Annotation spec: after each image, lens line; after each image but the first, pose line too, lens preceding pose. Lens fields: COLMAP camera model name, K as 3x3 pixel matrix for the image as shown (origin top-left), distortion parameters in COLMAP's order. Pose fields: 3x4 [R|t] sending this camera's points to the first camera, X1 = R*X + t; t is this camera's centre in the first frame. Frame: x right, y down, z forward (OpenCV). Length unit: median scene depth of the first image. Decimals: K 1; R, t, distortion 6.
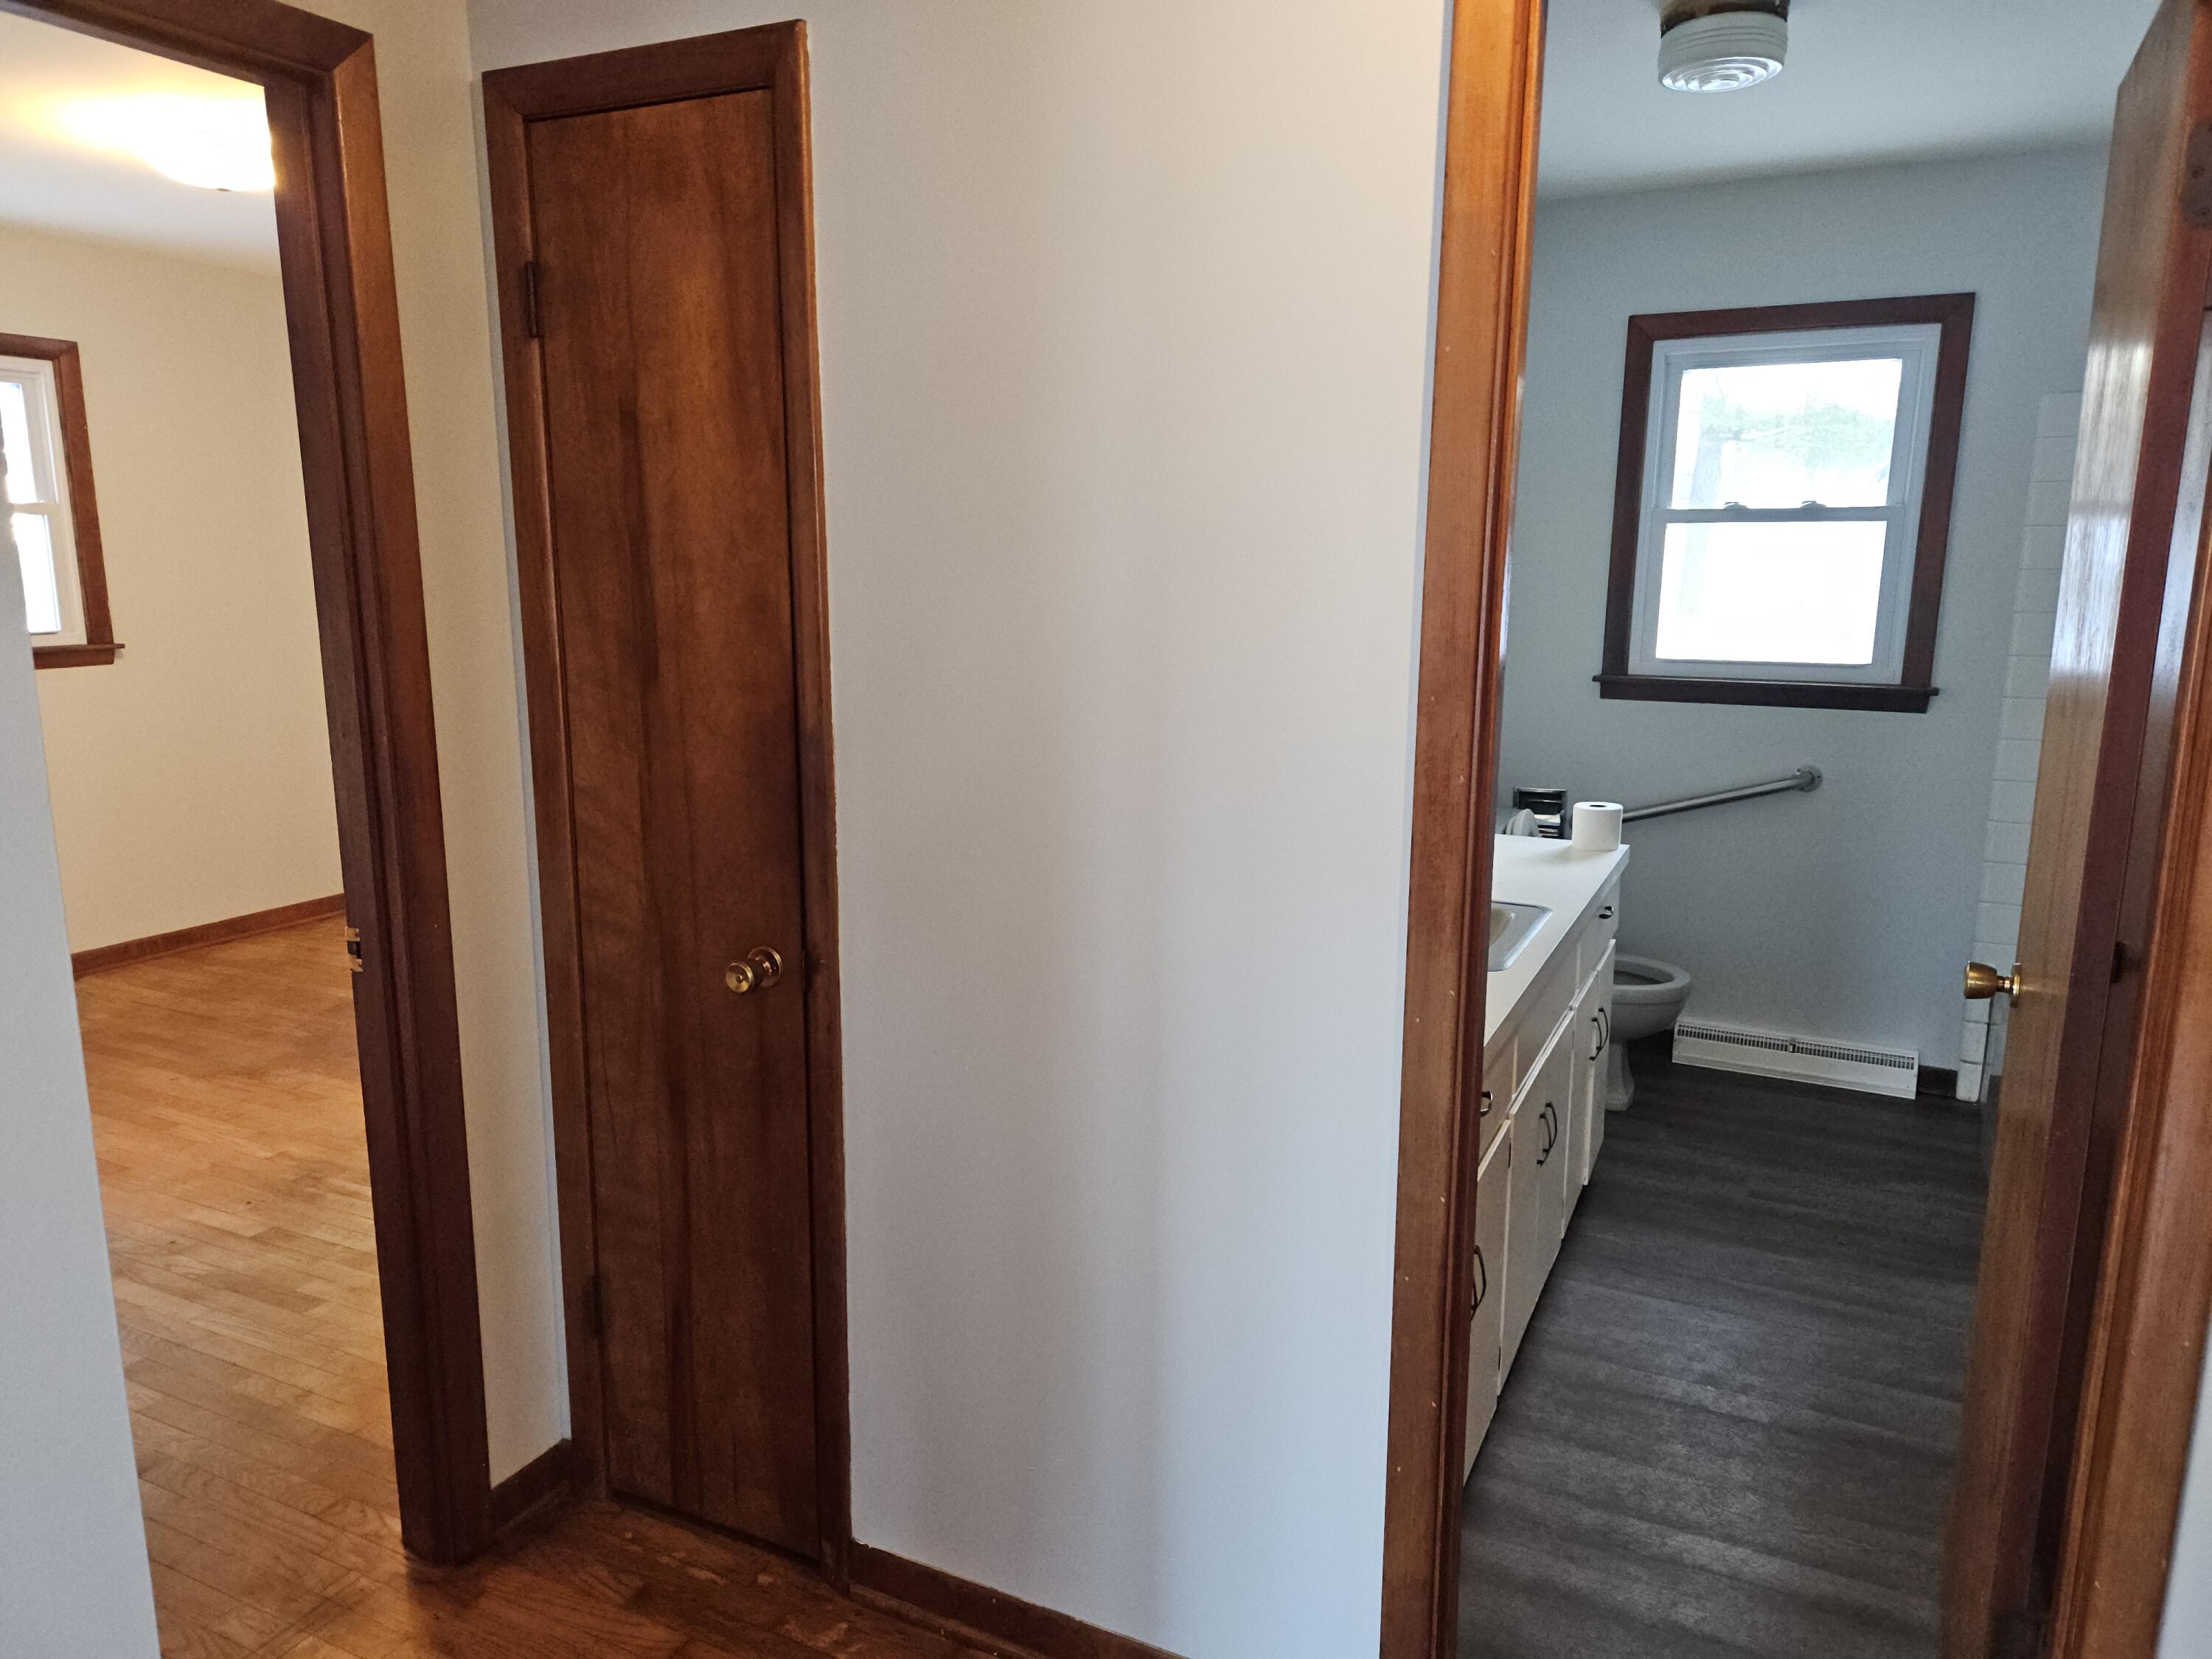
lens RADIAL K [[1477.6, 0, 1099.1], [0, 1477.6, 836.1], [0, 0, 1]] dist [0.076328, -0.060762]
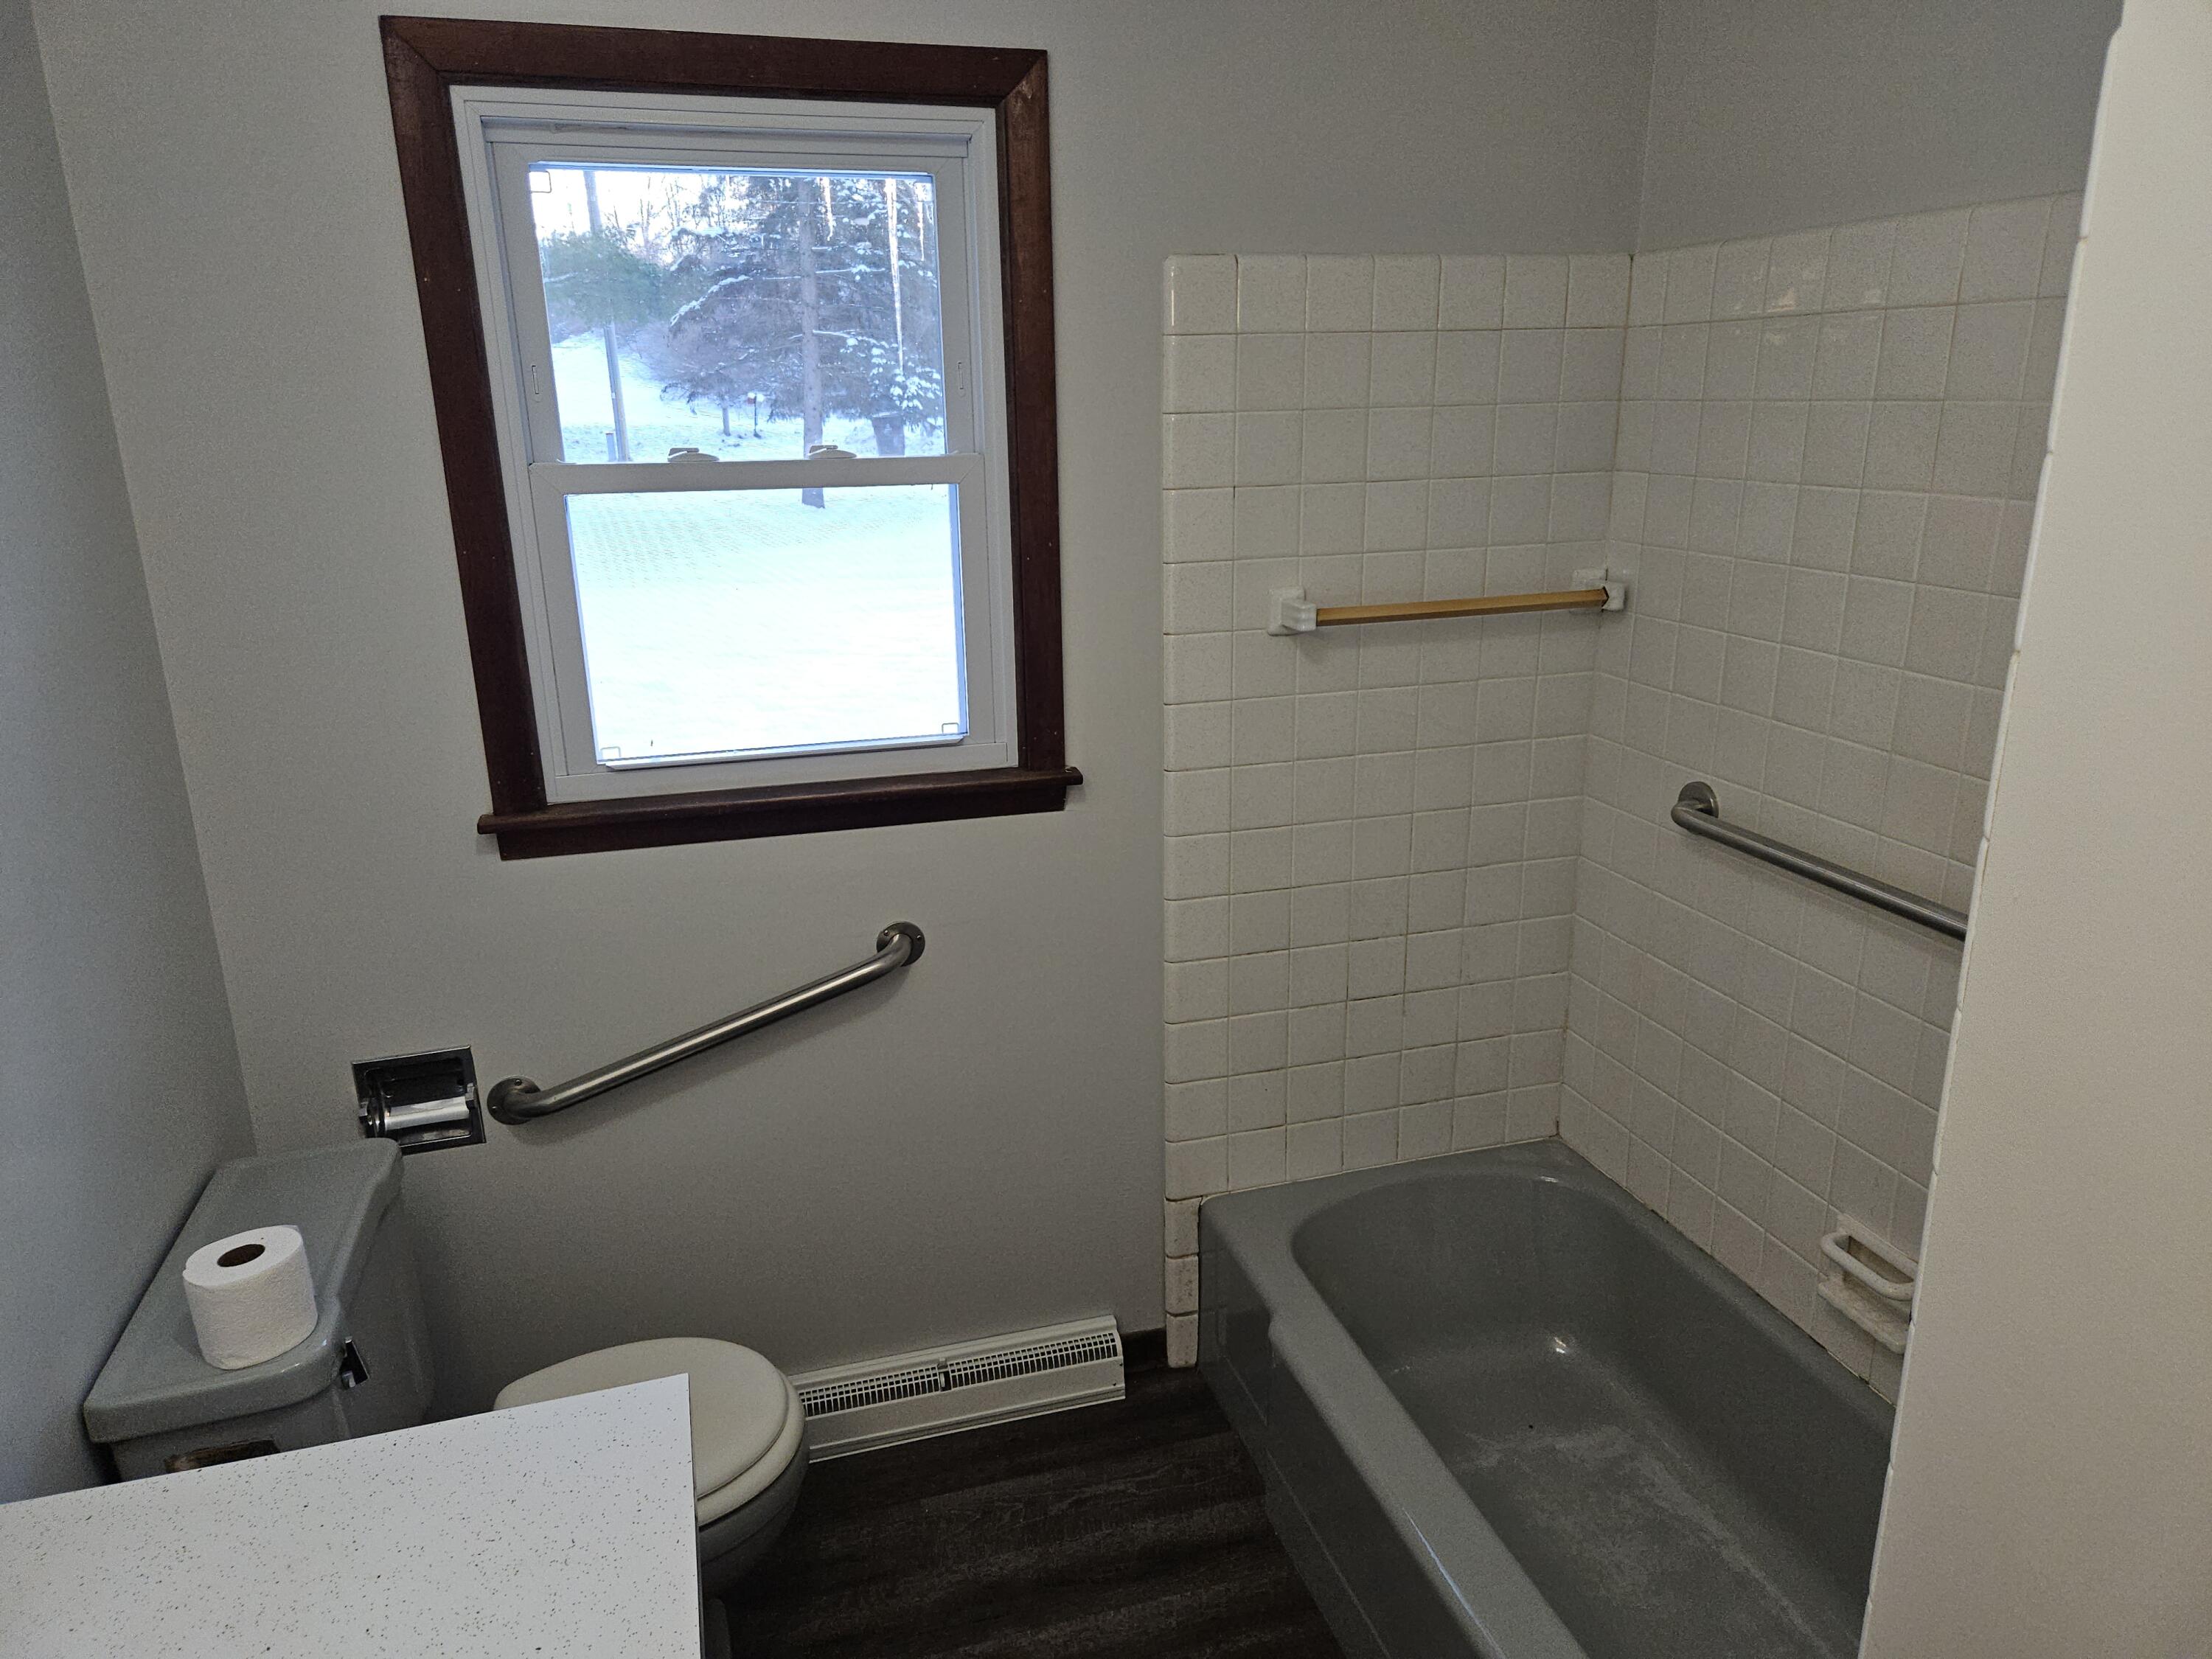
lens RADIAL K [[1477.6, 0, 1097.9], [0, 1477.6, 834.2], [0, 0, 1]] dist [0.076328, -0.060762]
pose [[0.738395, -0.208332, 0.641381, 0.180954], [0.147495, 0.977950, 0.147852, -0.152632], [-0.658041, -0.014573, 0.752841, 0.539899]]
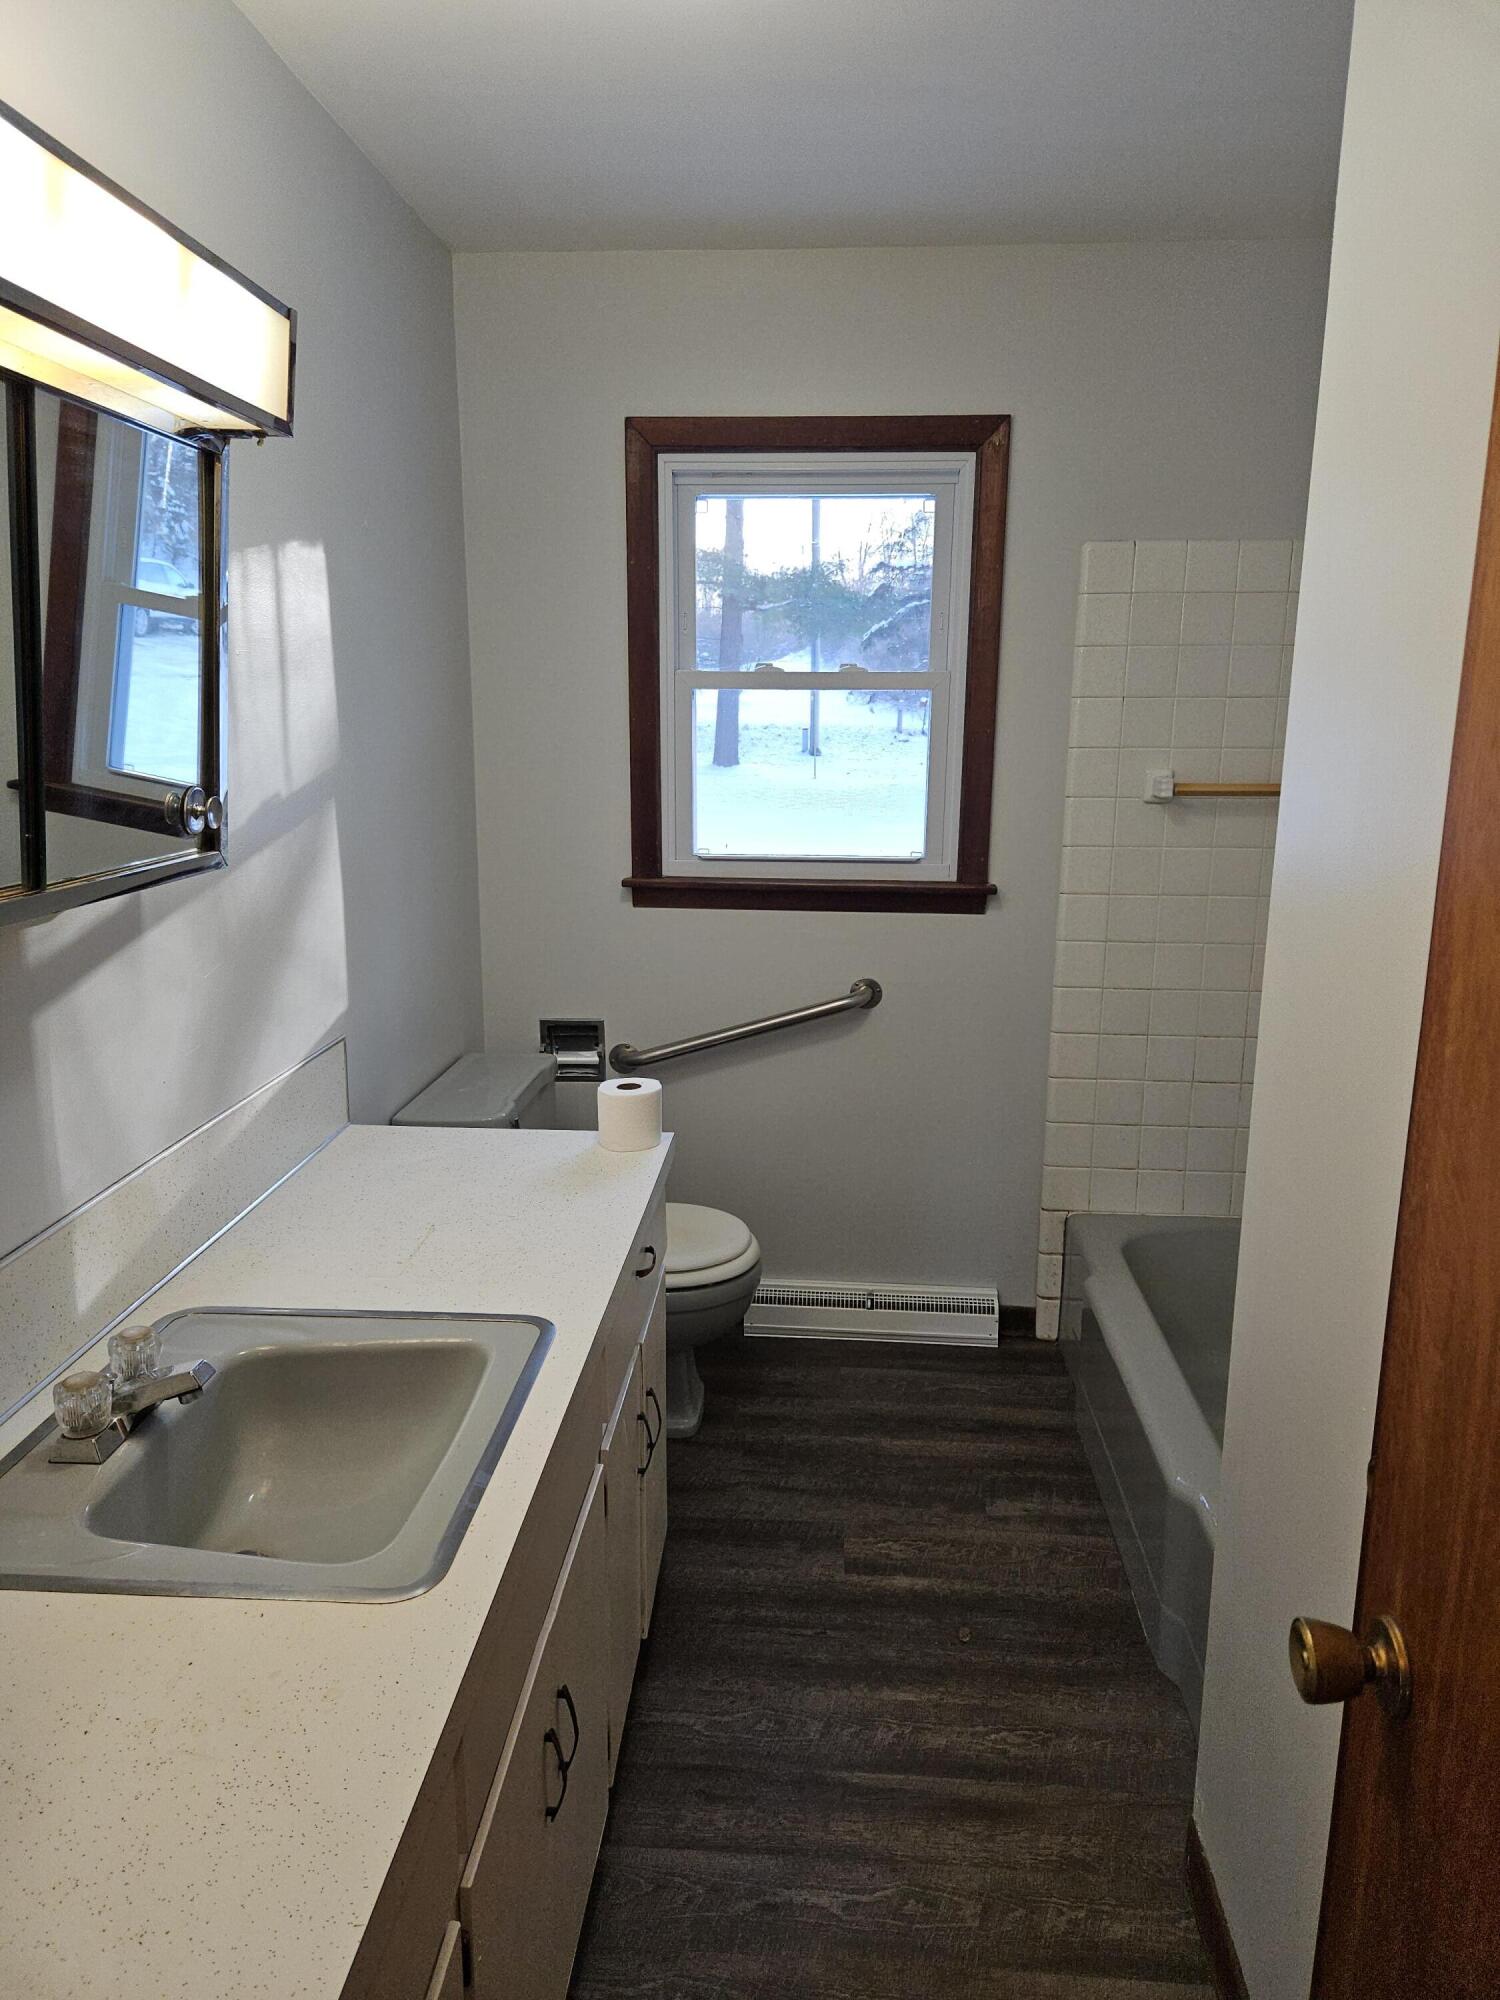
lens RADIAL K [[1336.0, 0, 751.7], [0, 1336.0, 1007.7], [0, 0, 1]] dist [0.076328, -0.060762]
pose [[0.924948, -0.080984, 0.371365, 0.130892], [0.068444, 0.996554, 0.046848, -0.071879], [-0.373879, -0.017915, 0.927304, 0.324775]]
